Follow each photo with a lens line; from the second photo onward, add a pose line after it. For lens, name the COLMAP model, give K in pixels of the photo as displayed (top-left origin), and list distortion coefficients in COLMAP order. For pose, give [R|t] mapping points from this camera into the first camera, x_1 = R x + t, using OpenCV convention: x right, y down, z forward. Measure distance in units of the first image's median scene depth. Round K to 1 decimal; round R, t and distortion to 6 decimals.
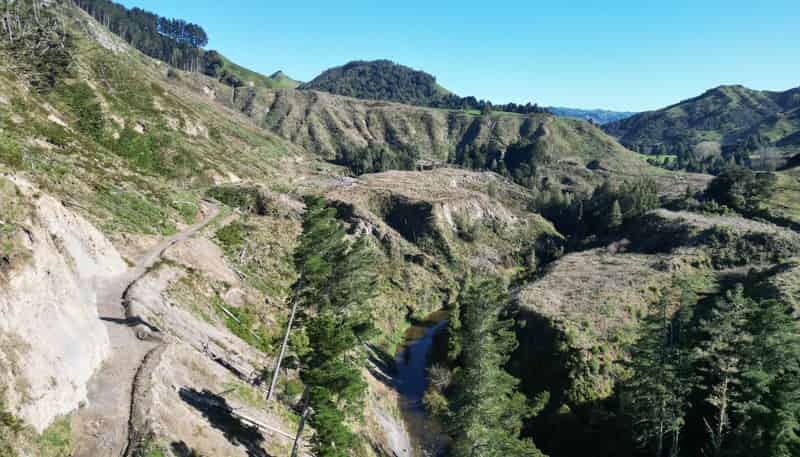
lens RADIAL K [[558.2, 0, 401.2], [0, 558.2, 228.3], [0, 0, 1]] dist [0.090572, -0.095836]
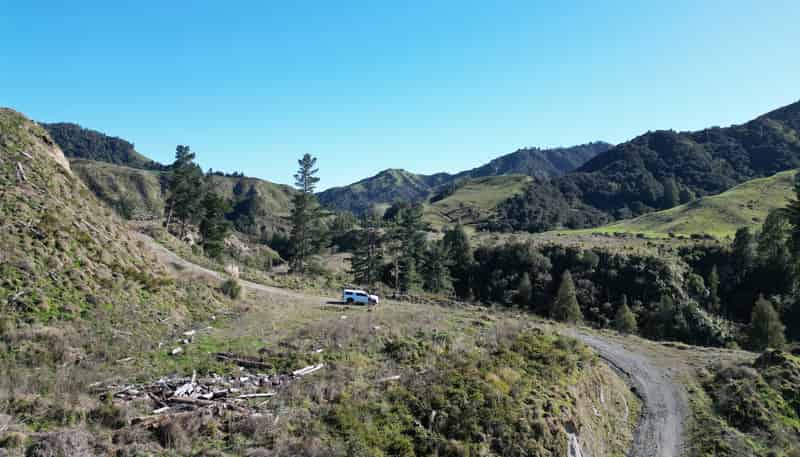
lens RADIAL K [[558.2, 0, 401.2], [0, 558.2, 228.3], [0, 0, 1]] dist [0.090572, -0.095836]
pose [[0.867441, -0.010281, 0.497434, -0.055821], [0.079774, 0.989726, -0.118655, 0.057893], [-0.491104, 0.142608, 0.859349, -0.101412]]
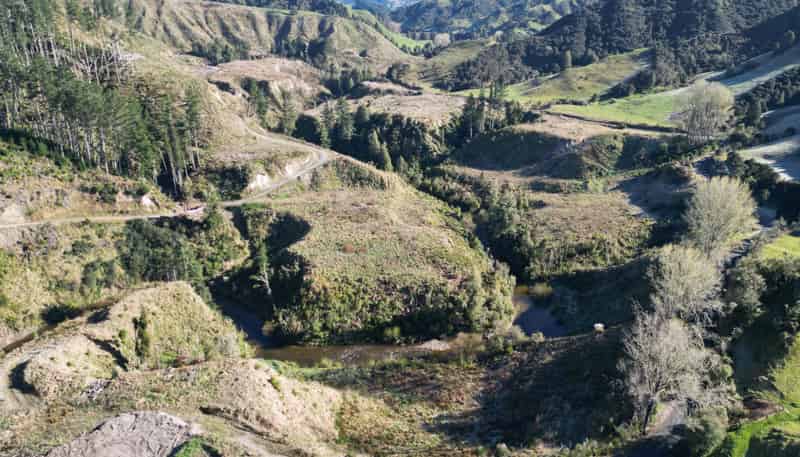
lens RADIAL K [[558.2, 0, 401.2], [0, 558.2, 228.3], [0, 0, 1]] dist [0.090572, -0.095836]
pose [[0.952976, -0.107235, 0.283439, -0.059347], [0.044955, 0.974975, 0.217723, 0.025789], [-0.299694, -0.194742, 0.933948, -0.572253]]
